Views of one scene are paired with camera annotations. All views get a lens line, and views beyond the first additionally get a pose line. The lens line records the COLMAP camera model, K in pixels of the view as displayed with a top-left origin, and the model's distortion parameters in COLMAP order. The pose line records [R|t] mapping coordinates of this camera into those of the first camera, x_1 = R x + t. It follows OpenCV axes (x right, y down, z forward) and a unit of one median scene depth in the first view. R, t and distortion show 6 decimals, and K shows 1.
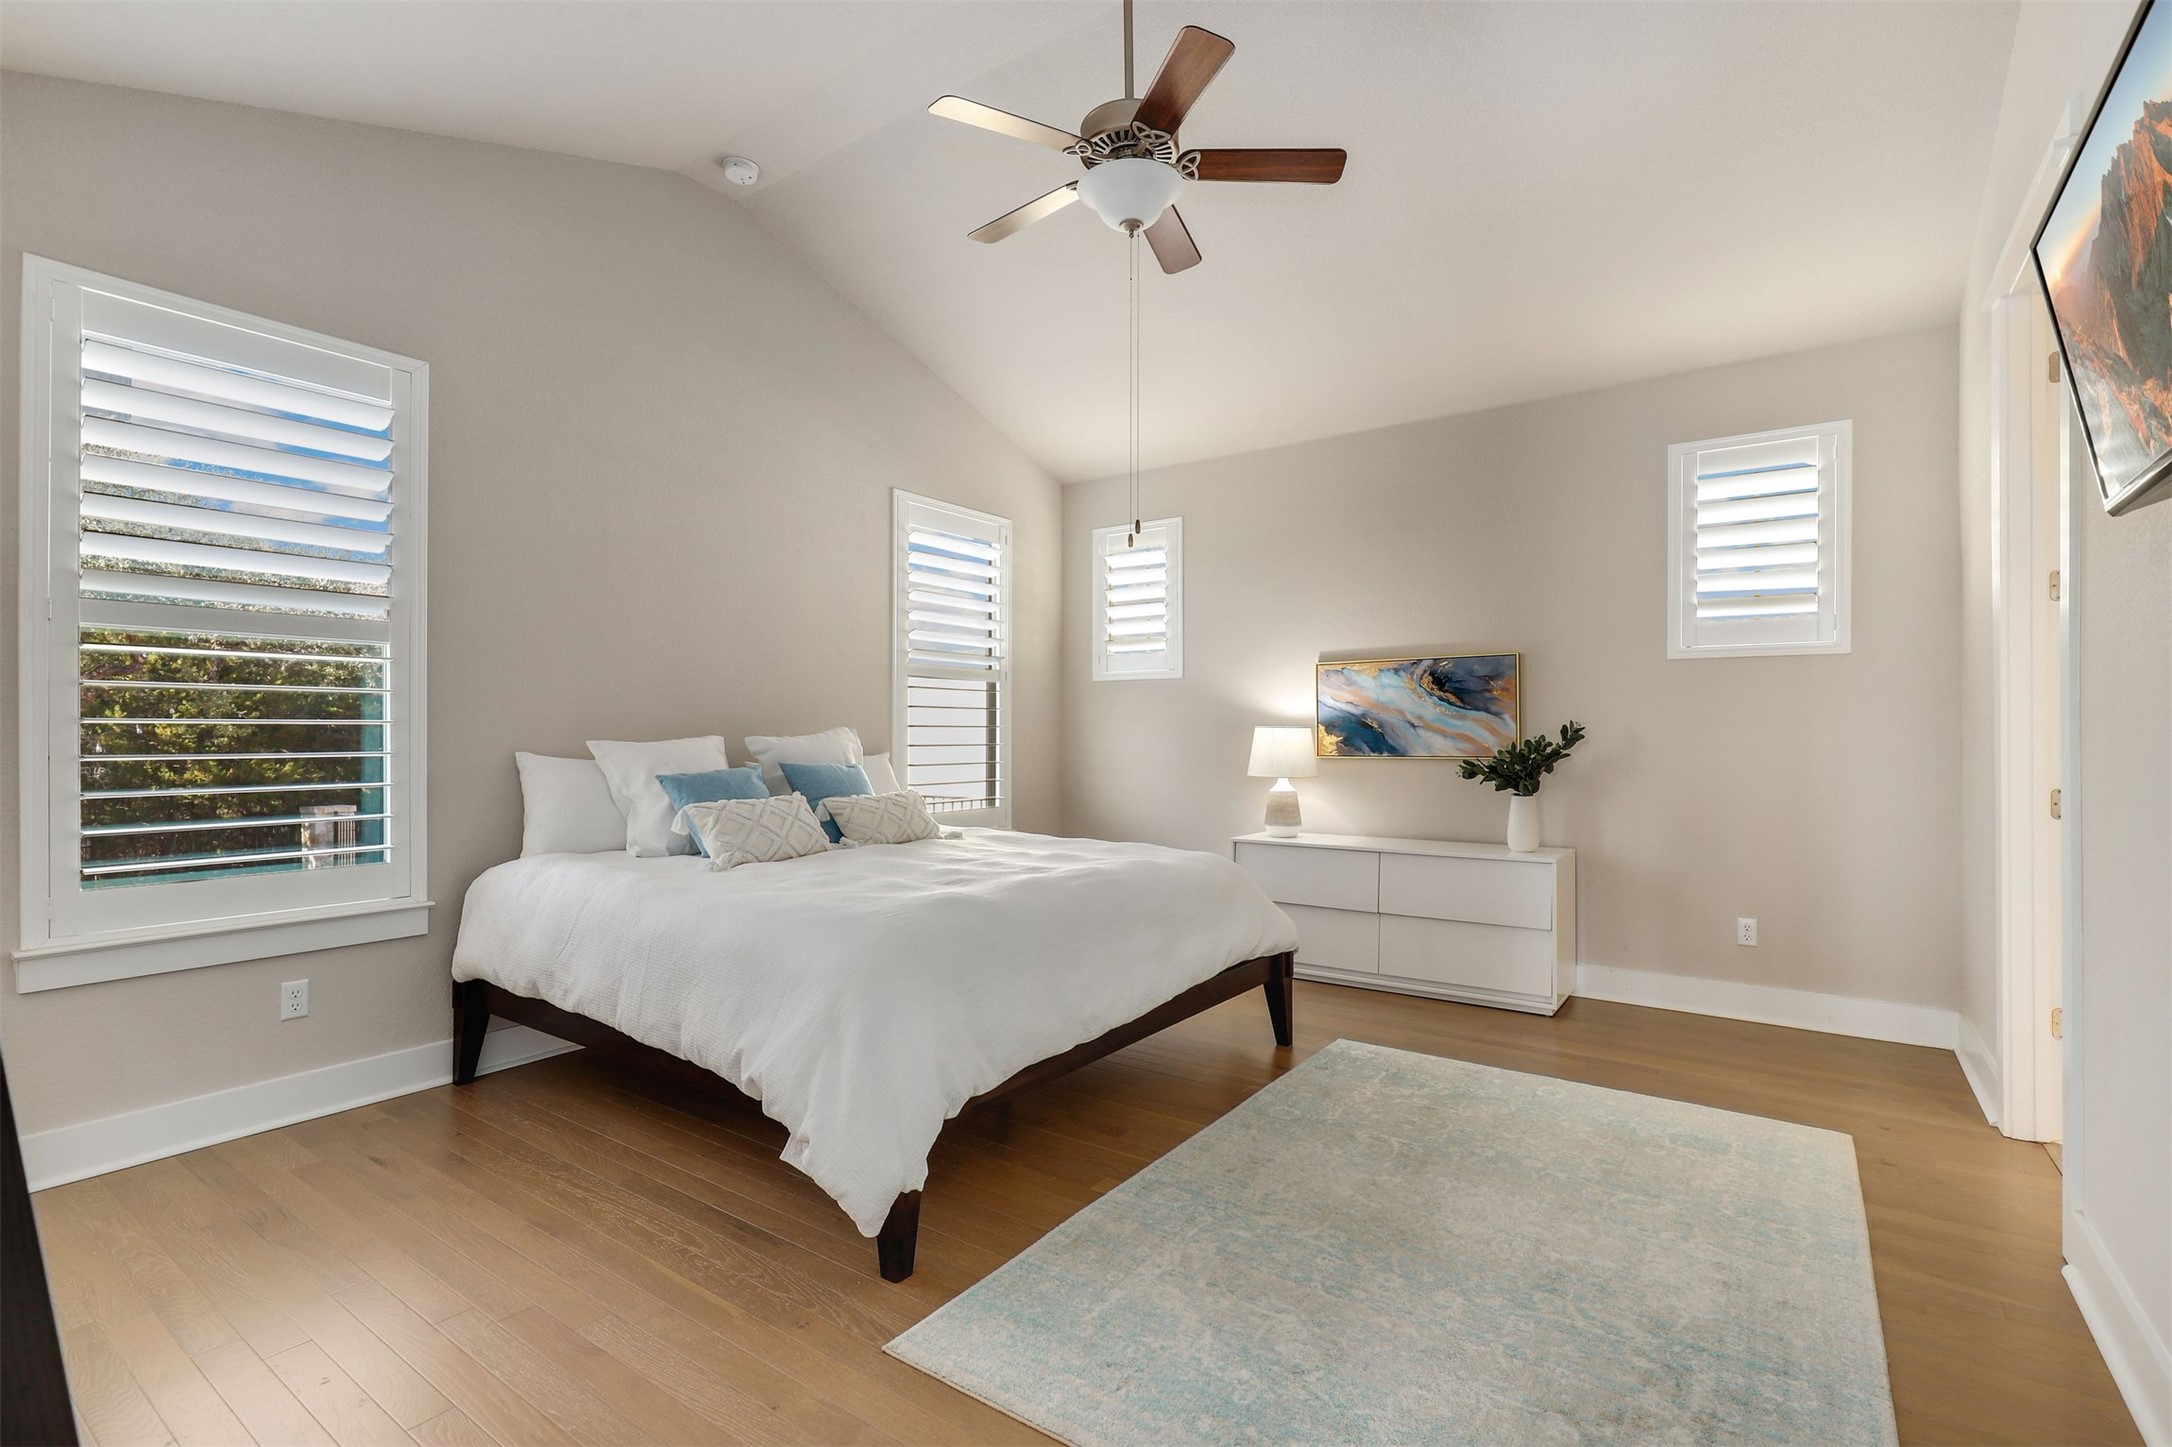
lens RADIAL K [[992.5, 0, 1077.2], [0, 992.5, 735.5], [0, 0, 1]] dist [0.002840, 0.000621]
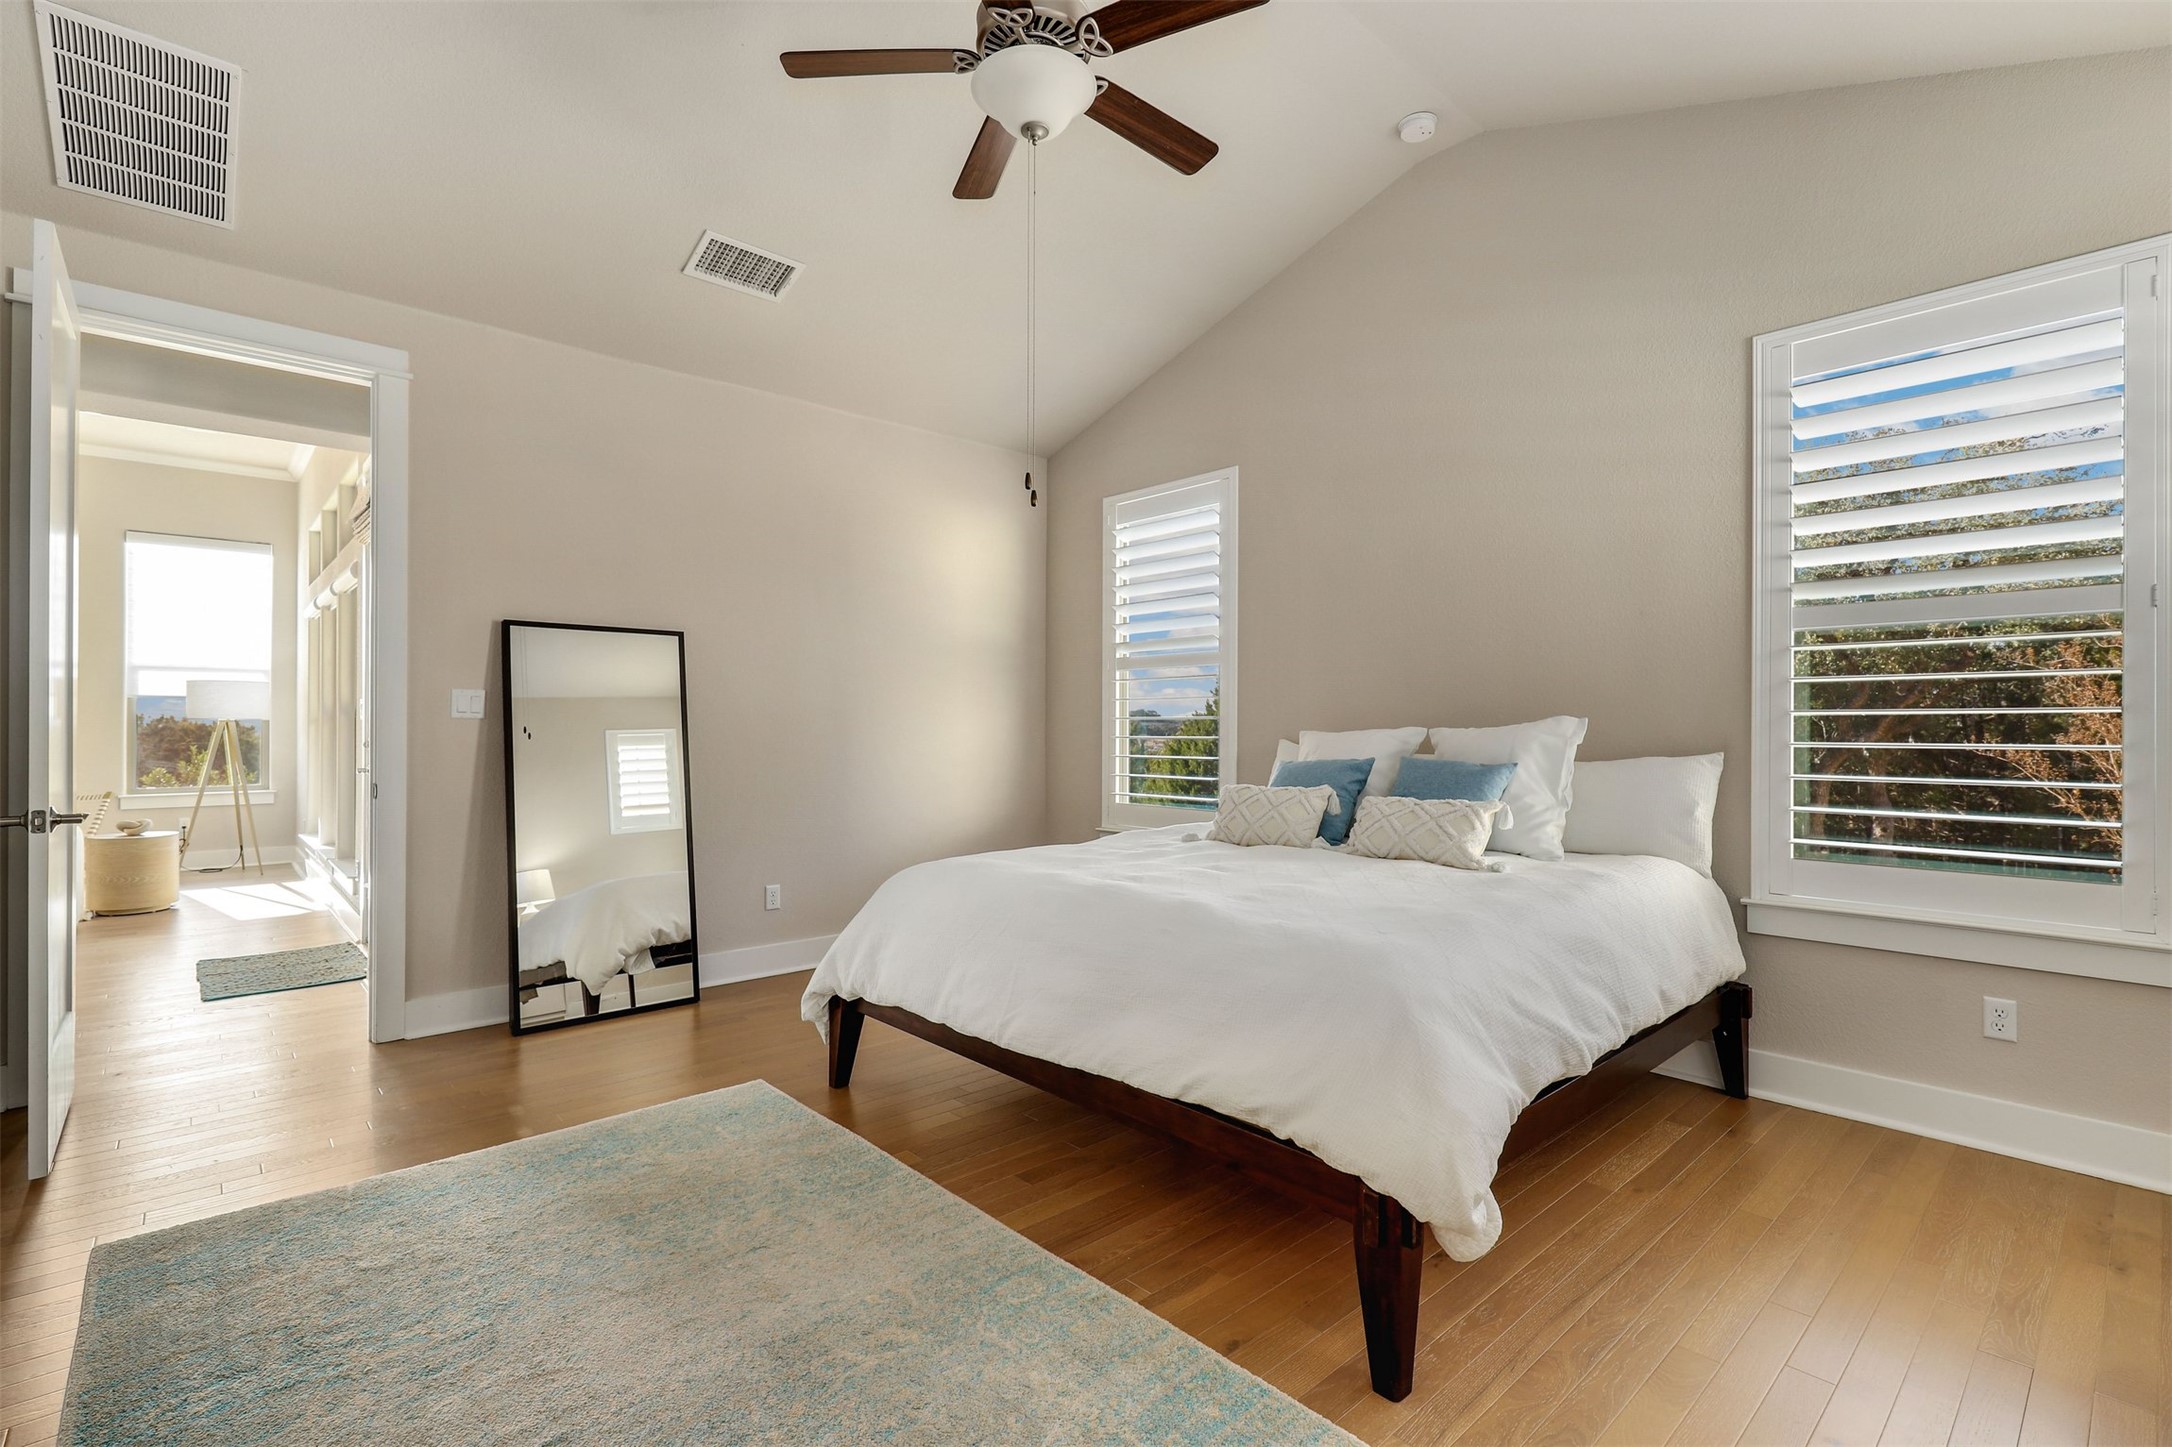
lens RADIAL K [[992.5, 0, 1078.8], [0, 992.5, 717.3], [0, 0, 1]] dist [0.002840, 0.000621]
pose [[-0.212593, -0.005421, -0.977126, 0.310125], [-0.002053, 0.999985, -0.005101, -0.001525], [0.977139, 0.000922, -0.212601, 0.425020]]
